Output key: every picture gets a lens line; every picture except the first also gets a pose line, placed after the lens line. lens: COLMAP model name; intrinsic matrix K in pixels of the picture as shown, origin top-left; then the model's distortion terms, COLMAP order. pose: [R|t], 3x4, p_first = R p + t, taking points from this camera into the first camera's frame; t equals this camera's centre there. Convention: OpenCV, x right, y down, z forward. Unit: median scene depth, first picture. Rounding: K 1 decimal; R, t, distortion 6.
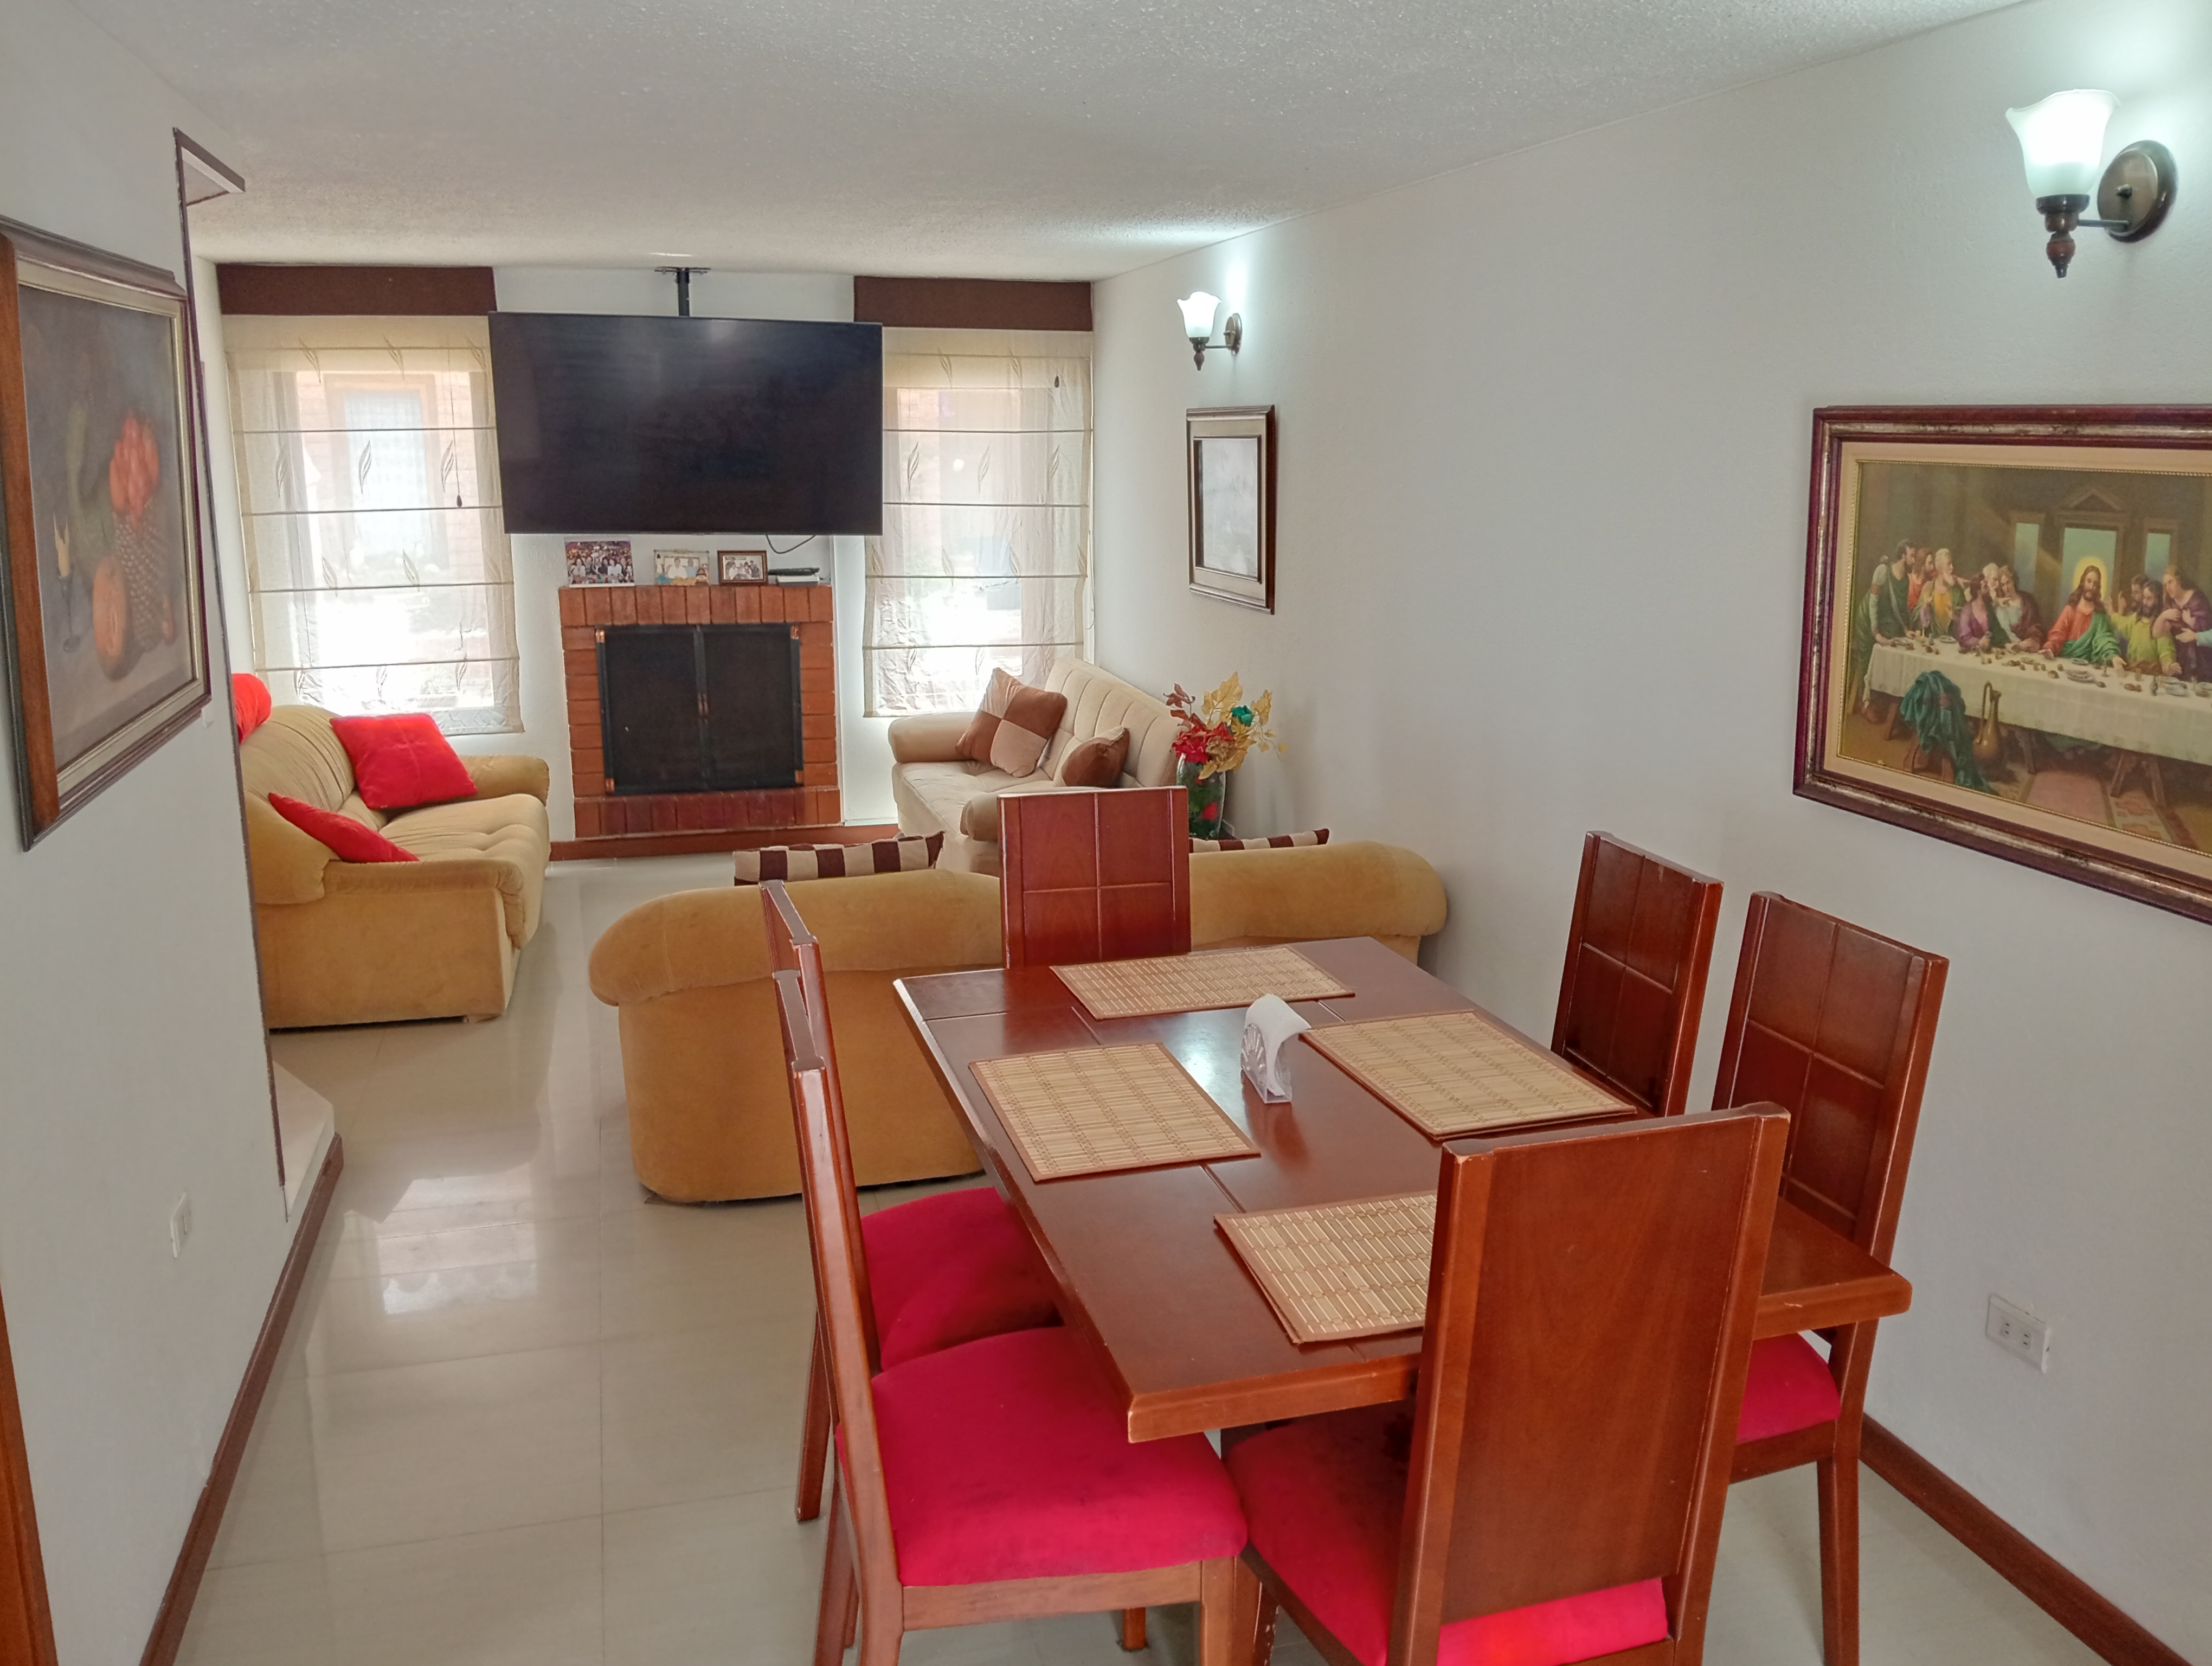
lens RADIAL K [[1827.1, 0, 1148.4], [0, 1827.1, 884.4], [0, 0, 1]] dist [0.059140, -0.187544]
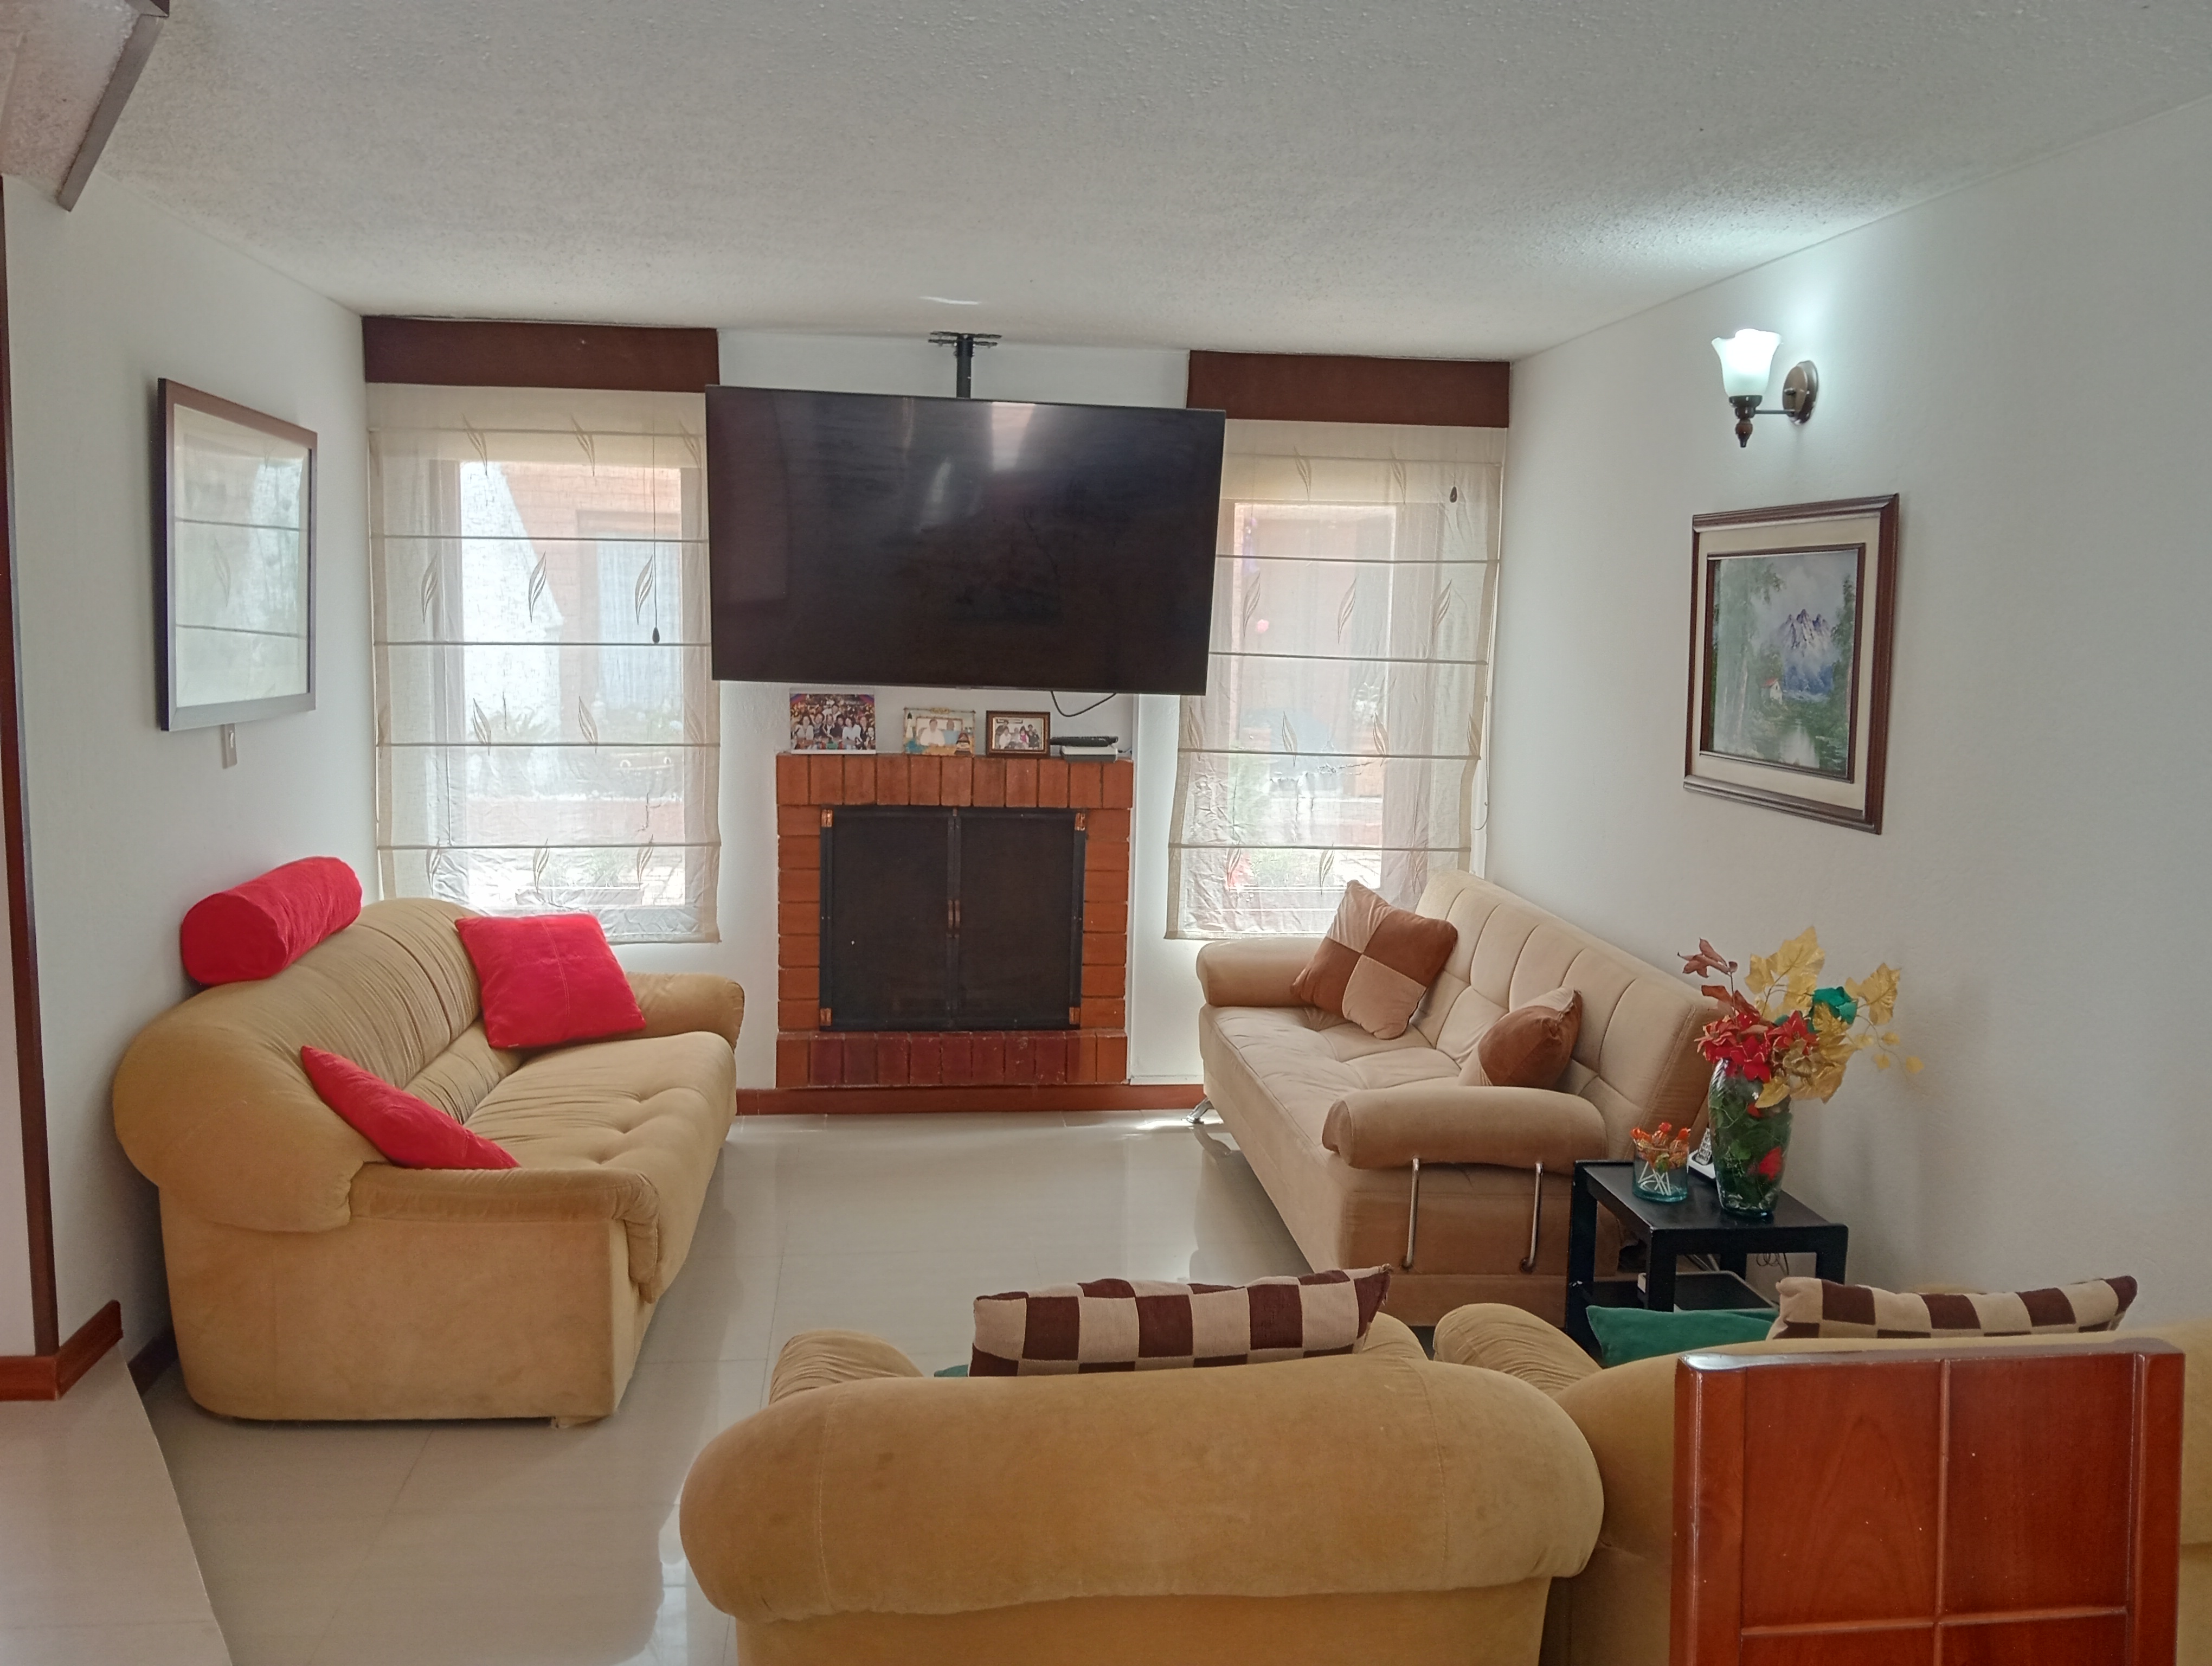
lens RADIAL K [[1836.5, 0, 1096.4], [0, 1836.5, 863.3], [0, 0, 1]] dist [0.110577, -0.353441]
pose [[0.985431, 0.040480, -0.165190, -0.066010], [-0.057508, 0.993361, -0.099635, -0.049102], [0.160060, 0.107683, 0.981216, 0.284858]]
